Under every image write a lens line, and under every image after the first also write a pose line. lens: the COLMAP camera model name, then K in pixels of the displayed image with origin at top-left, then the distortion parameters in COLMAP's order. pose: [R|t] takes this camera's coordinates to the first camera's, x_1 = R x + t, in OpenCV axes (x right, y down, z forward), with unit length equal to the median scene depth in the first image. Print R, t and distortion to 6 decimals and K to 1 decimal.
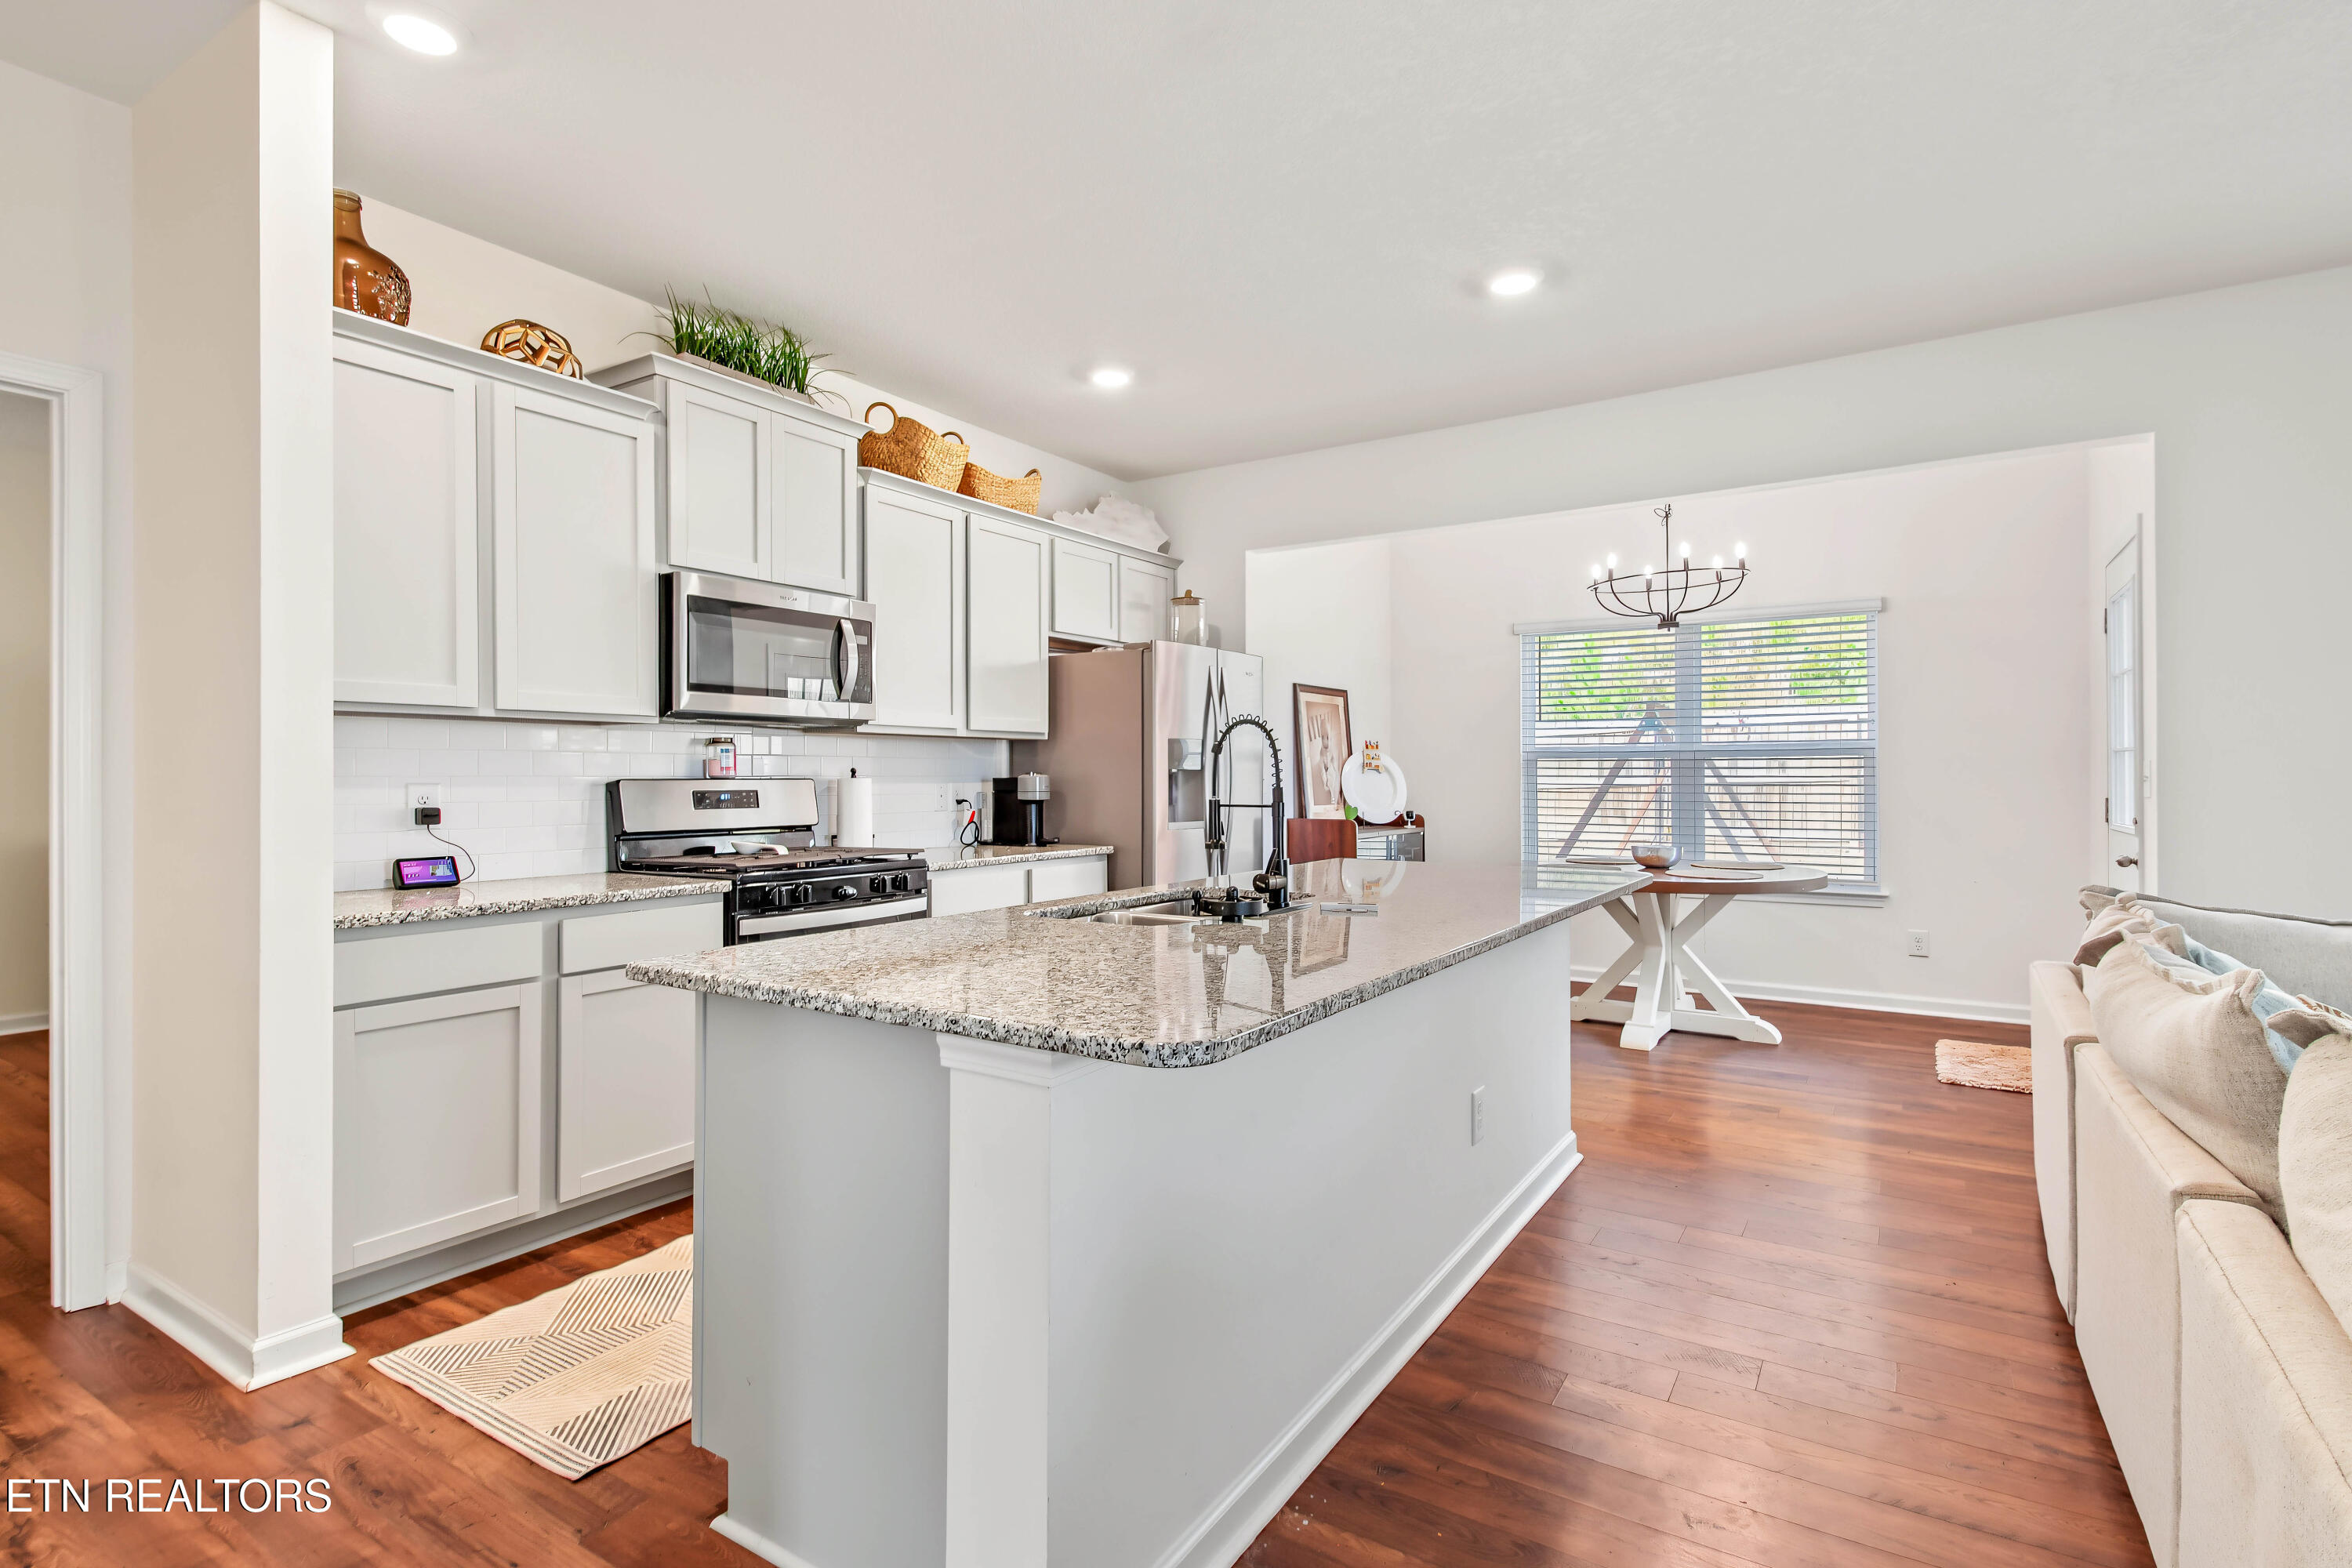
lens RADIAL K [[1129.0, 0, 1167.3], [0, 1129.0, 767.0], [0, 0, 1]] dist [0.005580, -0.001385]
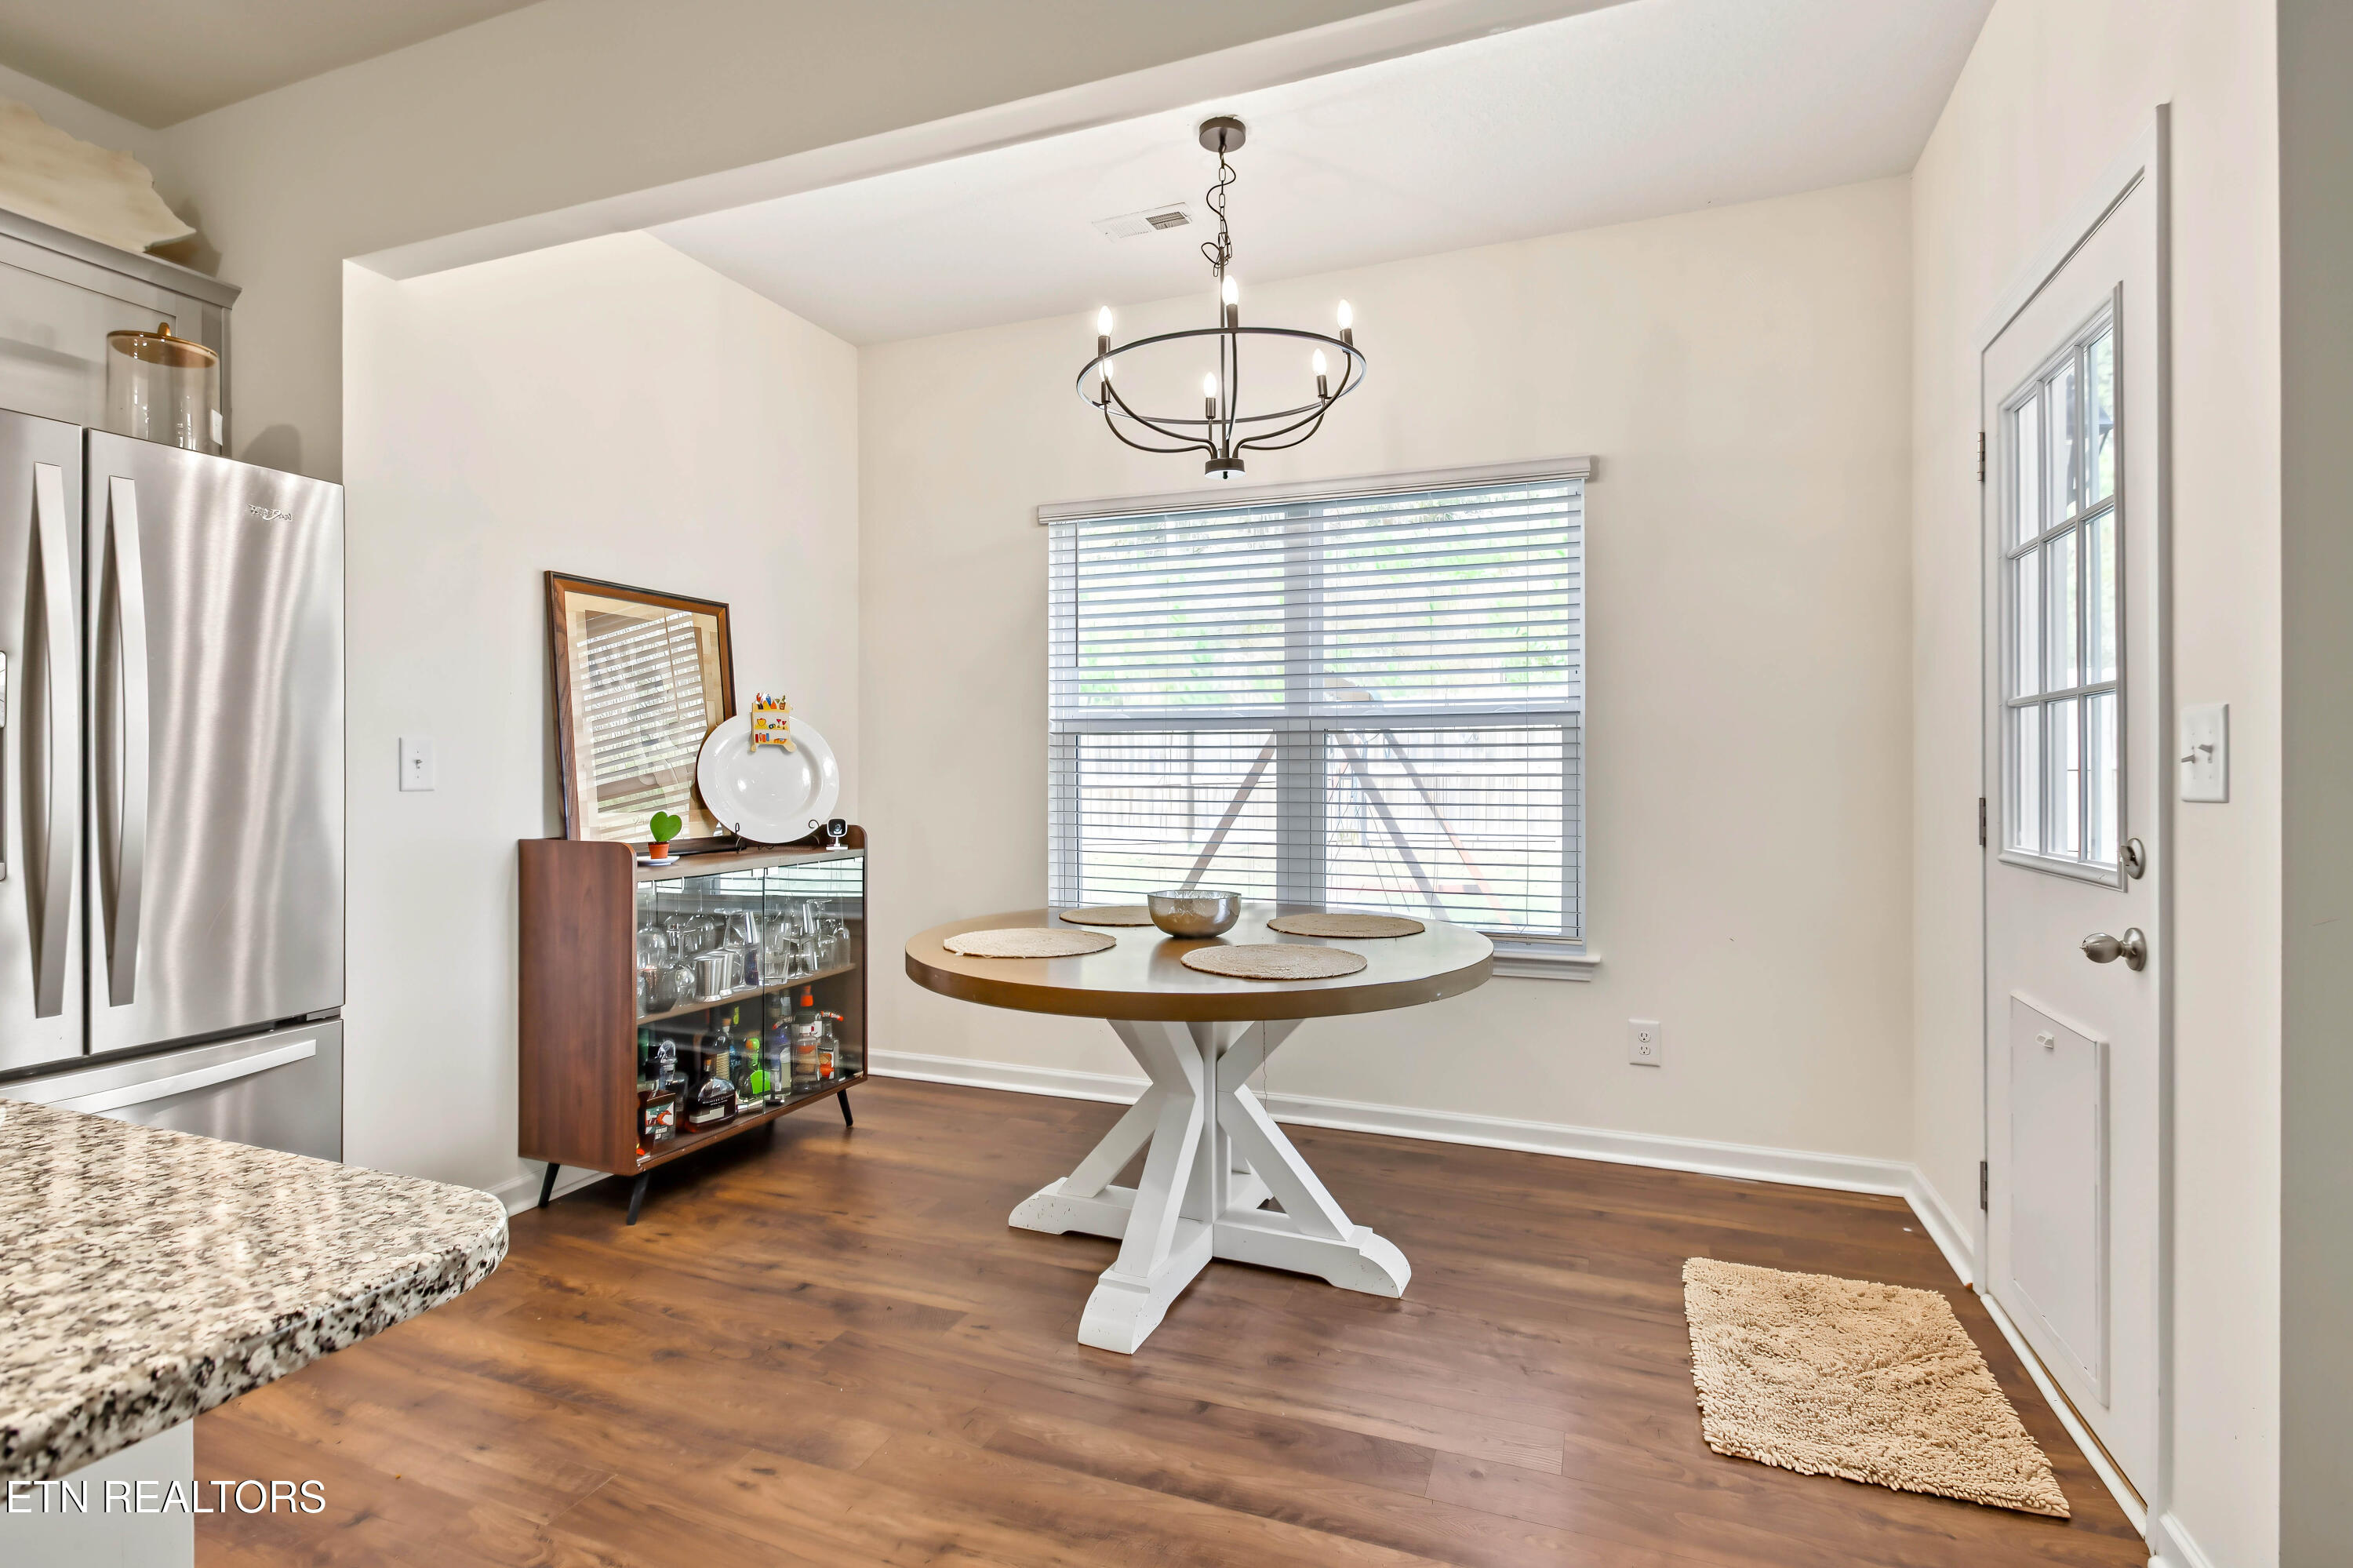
lens RADIAL K [[1129.5, 0, 1178.6], [0, 1129.5, 764.7], [0, 0, 1]] dist [0.005580, -0.001385]
pose [[0.976616, 0.002249, 0.214981, 0.401005], [-0.003268, 0.999985, 0.004383, 0.012538], [-0.214967, -0.004983, 0.976608, 0.638816]]
